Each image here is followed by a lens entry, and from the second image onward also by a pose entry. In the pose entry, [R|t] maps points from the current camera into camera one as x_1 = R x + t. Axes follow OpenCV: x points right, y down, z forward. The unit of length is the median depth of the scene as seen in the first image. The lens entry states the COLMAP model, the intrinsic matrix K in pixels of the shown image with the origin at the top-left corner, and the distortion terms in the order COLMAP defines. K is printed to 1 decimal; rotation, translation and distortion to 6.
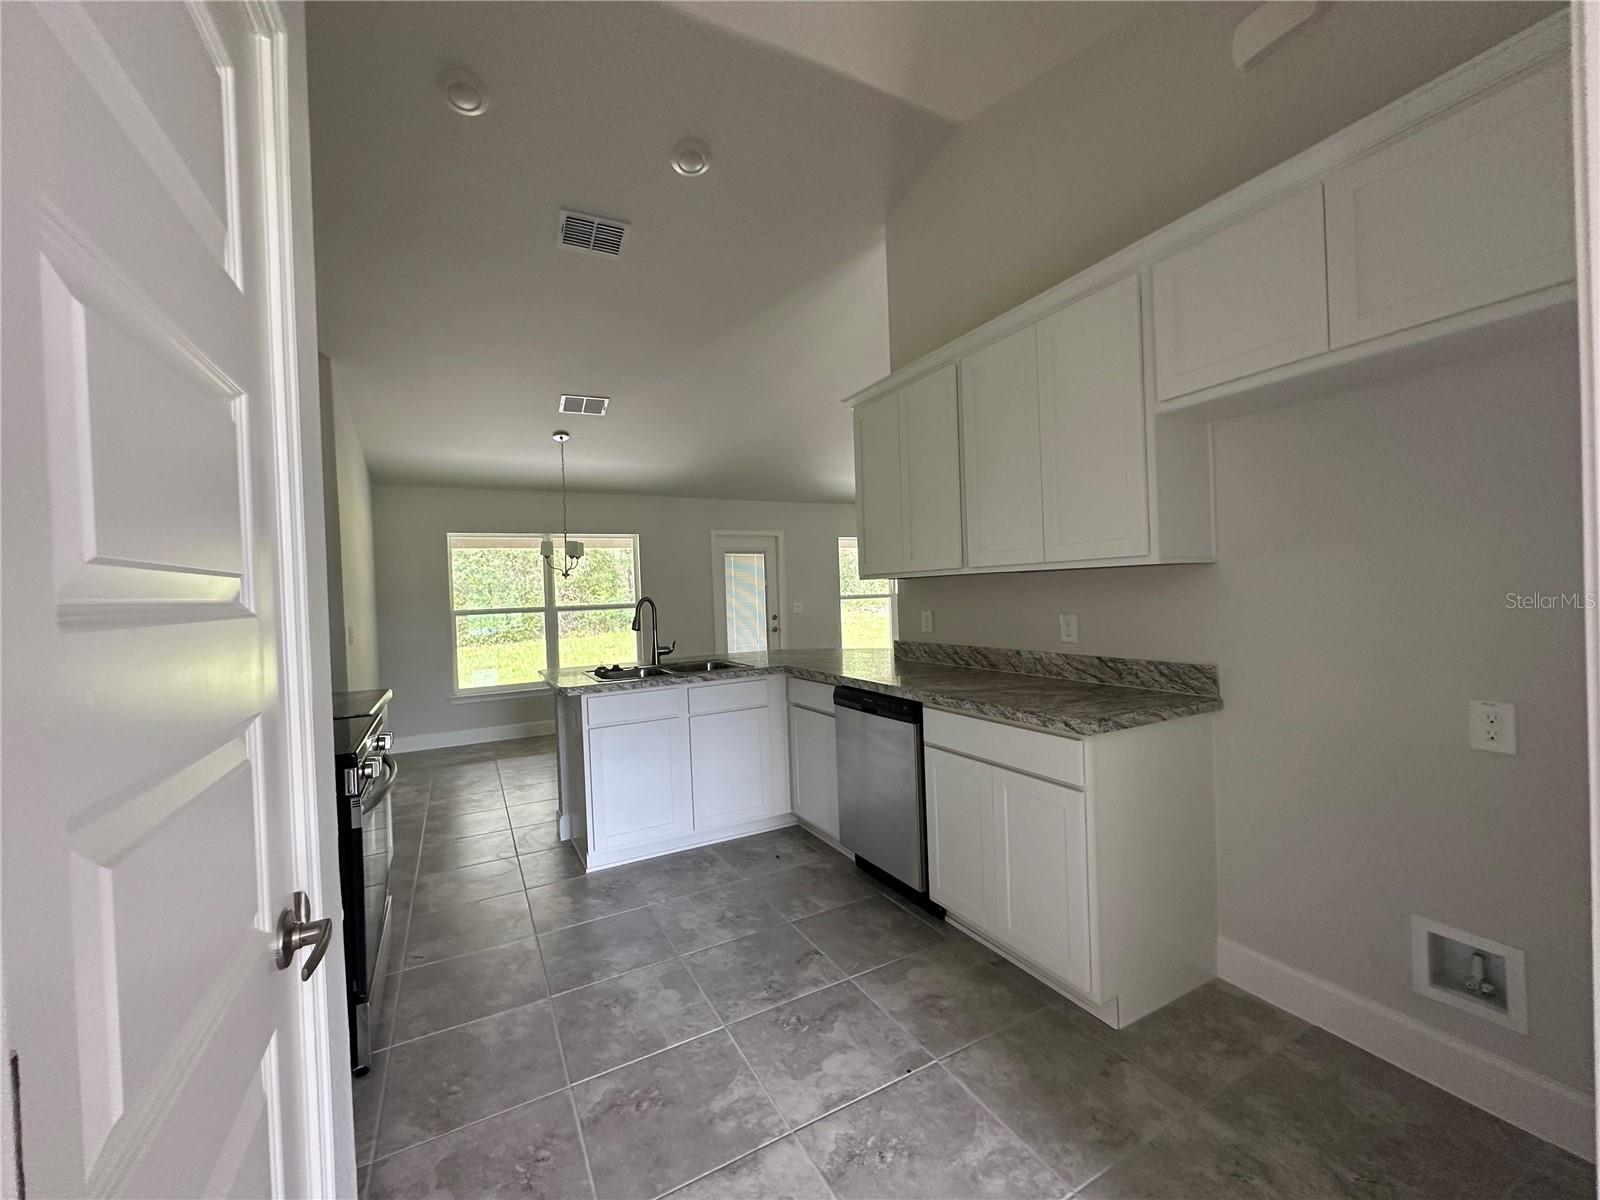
lens RADIAL K [[638.7, 0, 801.5], [0, 638.7, 596.5], [0, 0, 1]] dist [-0.003043, 0.000088]
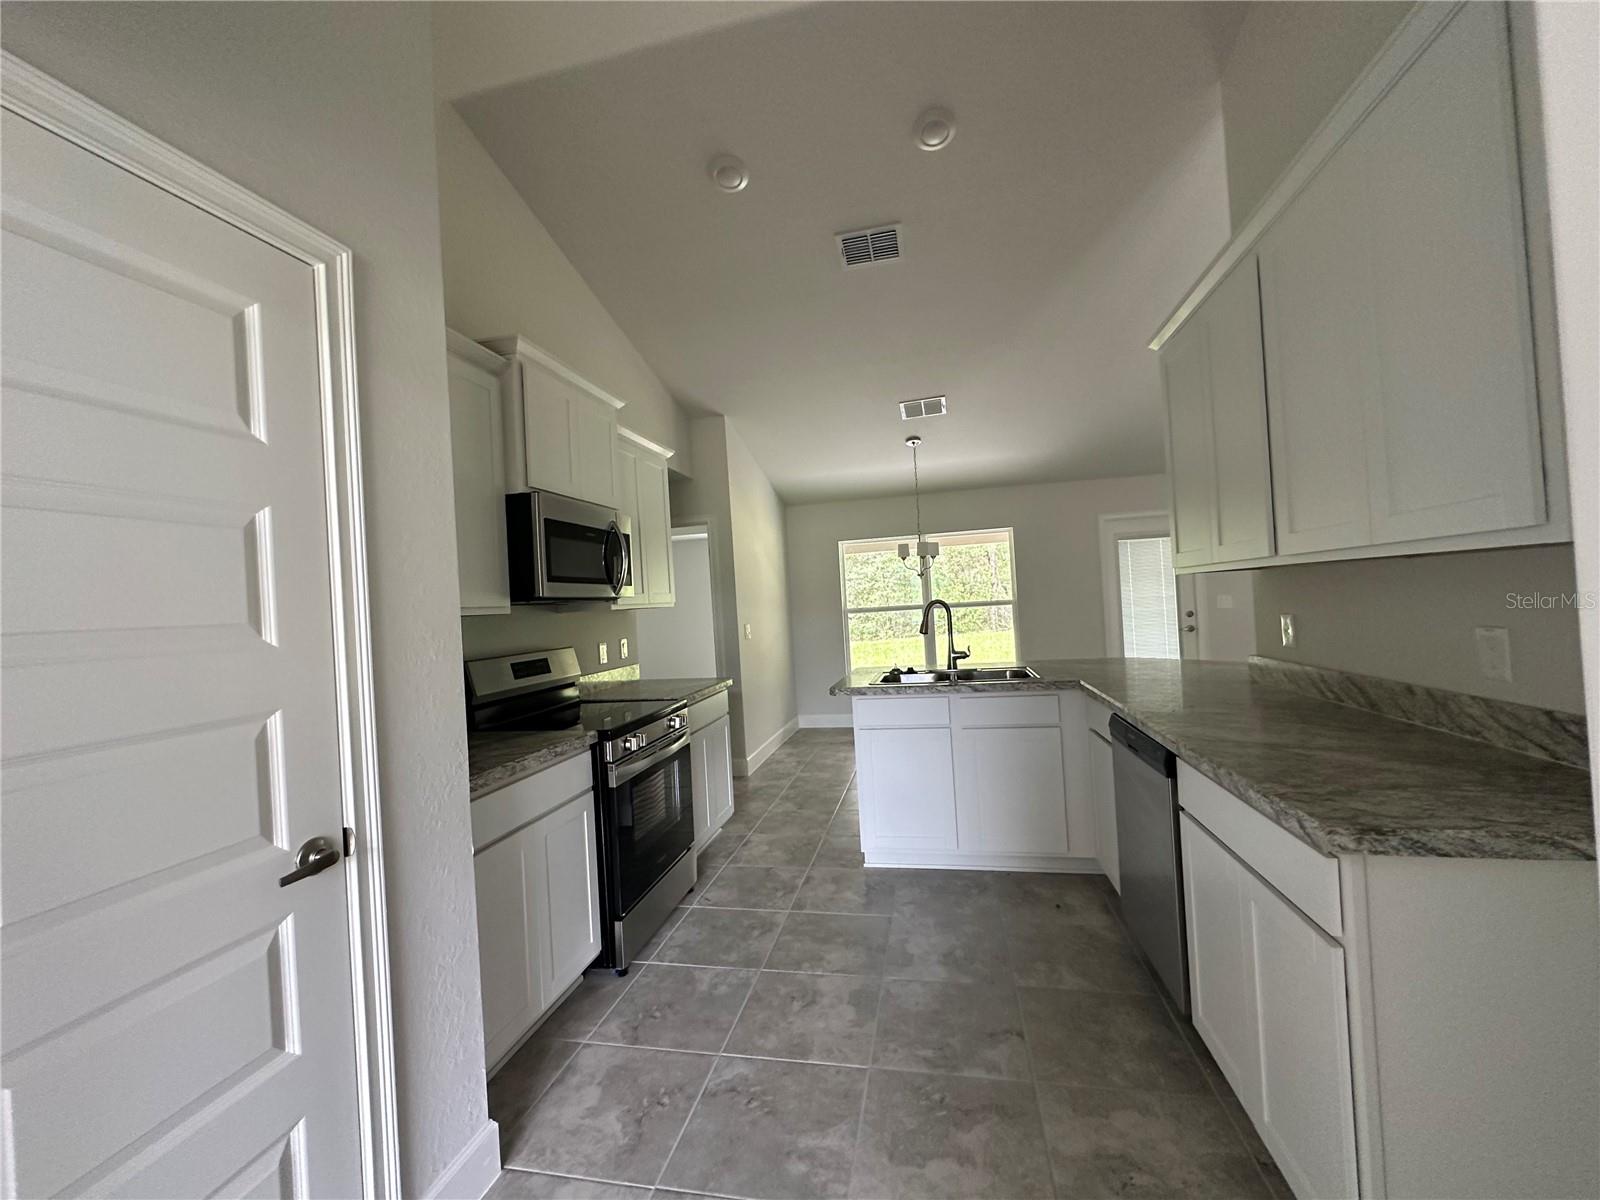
lens RADIAL K [[638.7, 0, 801.5], [0, 638.7, 596.5], [0, 0, 1]] dist [-0.003043, 0.000088]
pose [[0.759554, -0.015432, -0.650261, 0.326199], [0.024843, 0.999677, 0.005294, -0.018973], [0.649970, -0.020176, 0.759692, 0.183791]]
